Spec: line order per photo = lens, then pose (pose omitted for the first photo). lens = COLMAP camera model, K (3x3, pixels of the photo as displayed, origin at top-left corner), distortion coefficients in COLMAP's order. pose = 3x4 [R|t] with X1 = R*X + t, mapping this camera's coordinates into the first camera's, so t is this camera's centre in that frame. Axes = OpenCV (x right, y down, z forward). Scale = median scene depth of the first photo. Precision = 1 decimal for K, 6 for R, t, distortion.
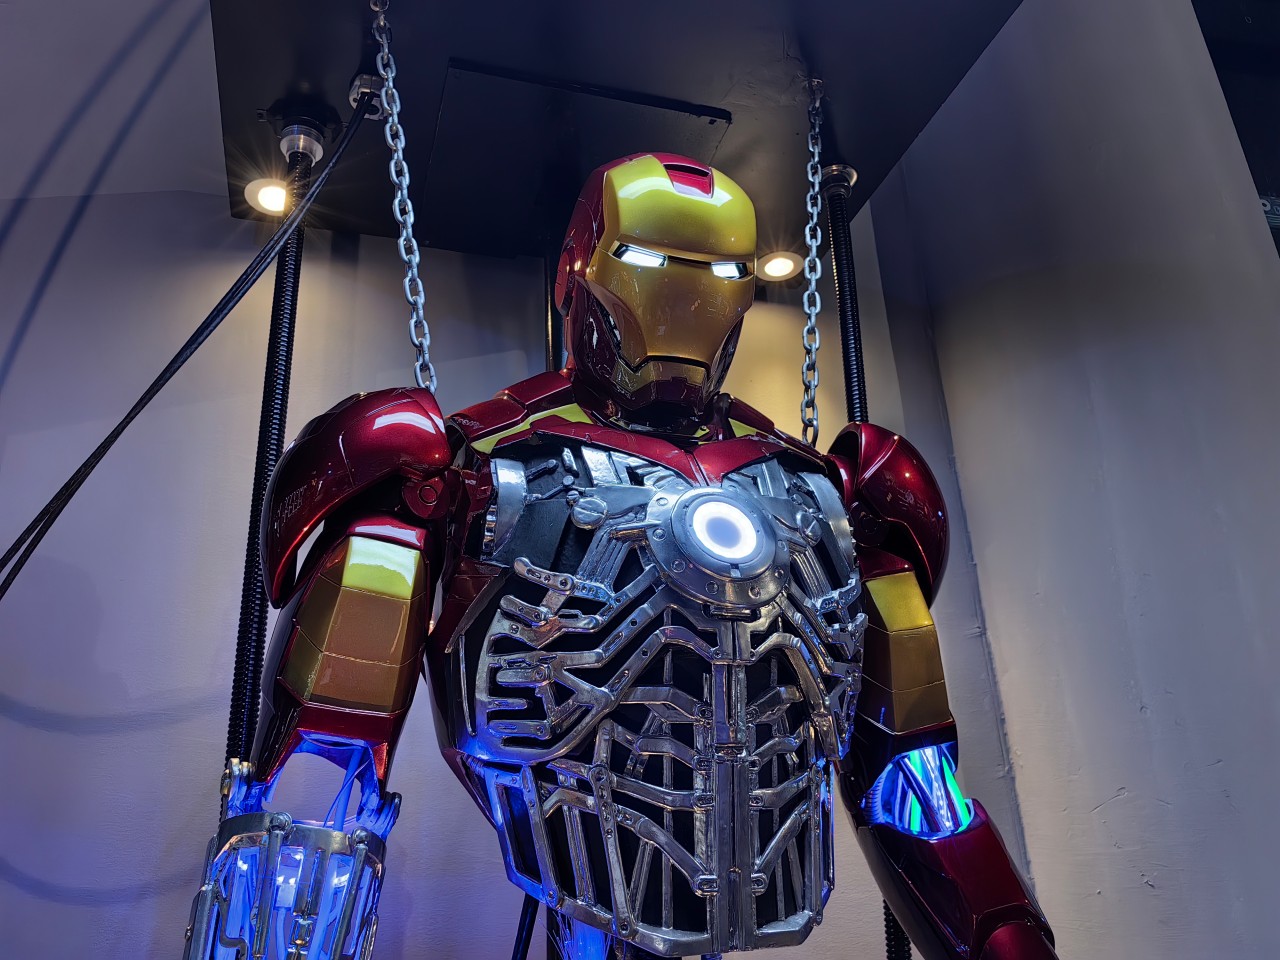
lens RADIAL K [[995.9, 0, 641.7], [0, 995.9, 471.6], [0, 0, 1]] dist [0.058126, -0.003993]
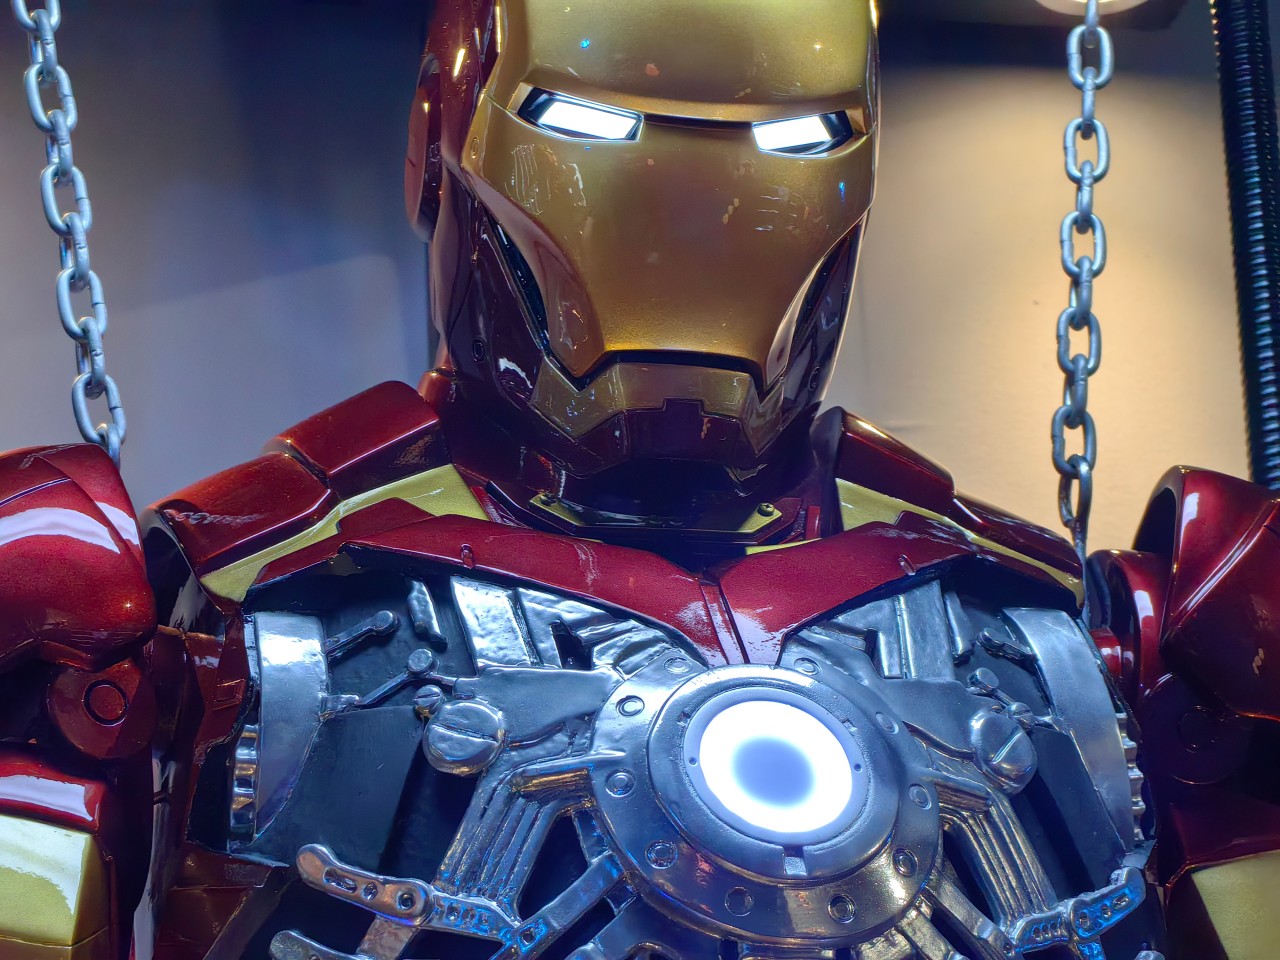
lens RADIAL K [[3581.6, 0, 639.3], [0, 3581.6, 481.9], [0, 0, 1]] dist [0.084282, 0.000000]
pose [[0.994241, -0.038121, -0.100157, 0.169224], [0.038619, 0.999249, 0.003036, -0.065772], [0.099966, -0.006886, 0.994967, -0.503686]]
